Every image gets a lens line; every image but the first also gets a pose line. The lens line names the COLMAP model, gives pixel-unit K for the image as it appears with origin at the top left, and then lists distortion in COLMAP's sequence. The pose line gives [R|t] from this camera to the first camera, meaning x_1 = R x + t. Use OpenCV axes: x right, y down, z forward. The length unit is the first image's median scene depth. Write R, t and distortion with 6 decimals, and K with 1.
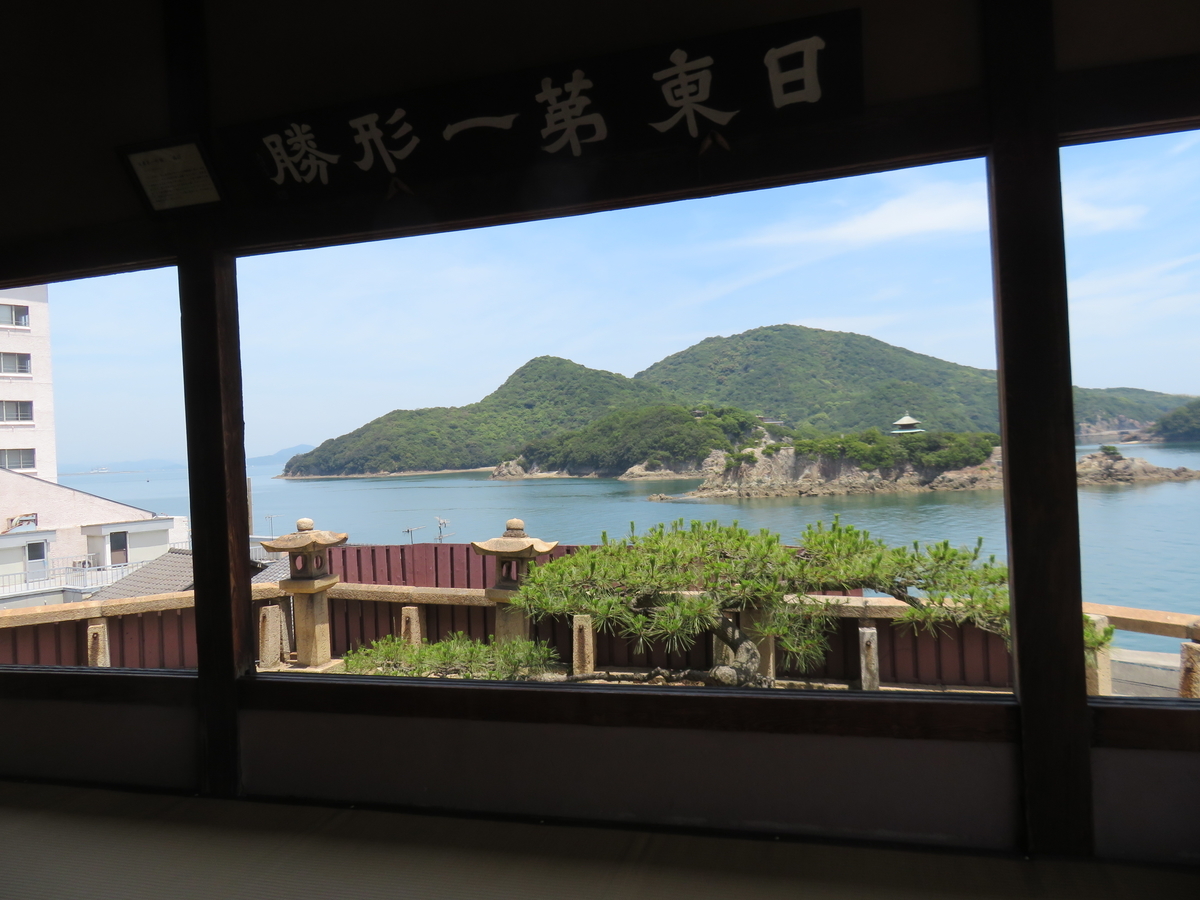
lens RADIAL K [[860.7, 0, 599.4], [0, 860.7, 448.9], [0, 0, 1]] dist [-0.010261, 0.012841]
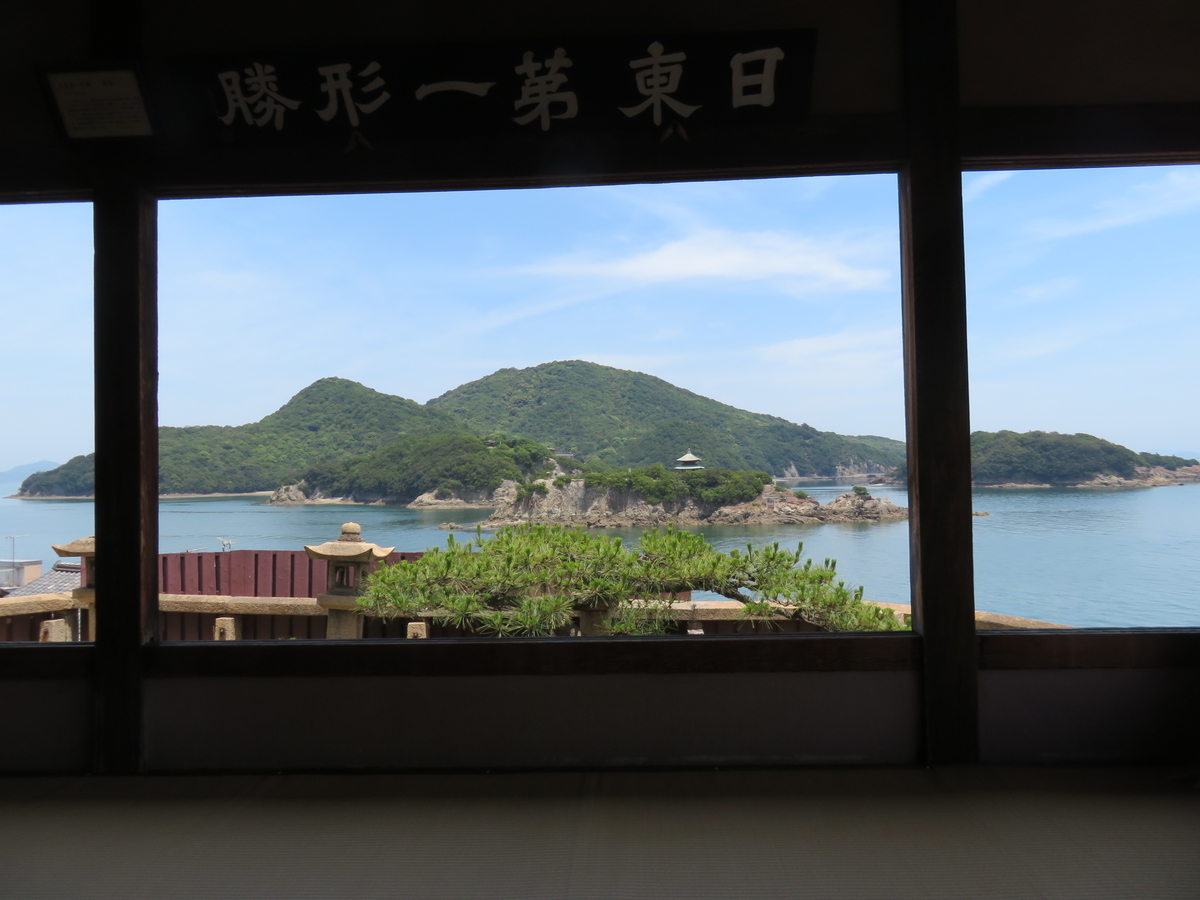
lens RADIAL K [[860.7, 0, 598.1], [0, 860.7, 455.1], [0, 0, 1]] dist [-0.010261, 0.012841]
pose [[0.970750, 0.036415, 0.237314, -0.055560], [-0.029757, 0.999058, -0.031577, 0.024817], [-0.238240, 0.023592, 0.970920, -0.008751]]
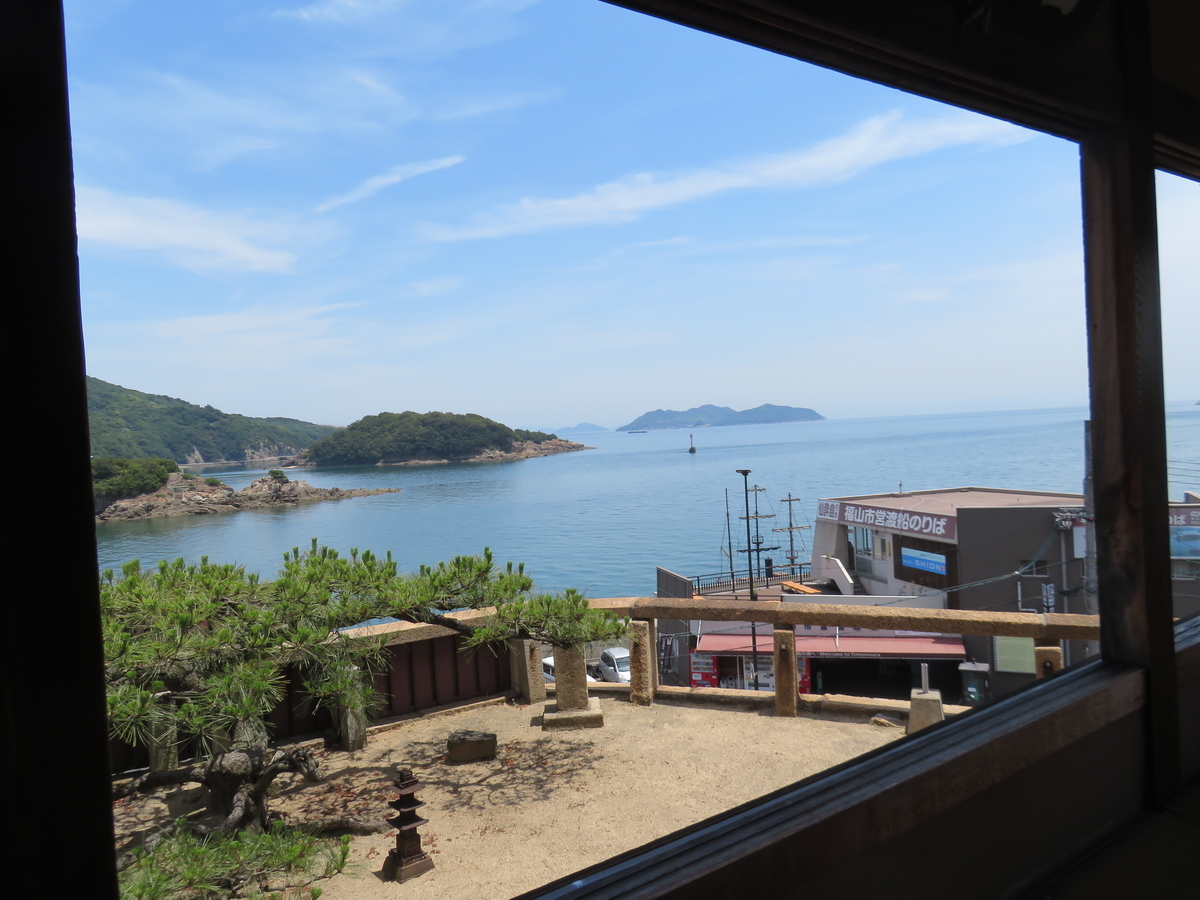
lens RADIAL K [[860.7, 0, 600.3], [0, 860.7, 449.1], [0, 0, 1]] dist [-0.010261, 0.012841]
pose [[0.619760, 0.003731, 0.784782, -0.187143], [0.020113, 0.999585, -0.020636, 0.010254], [-0.784533, 0.028574, 0.619428, 0.221127]]
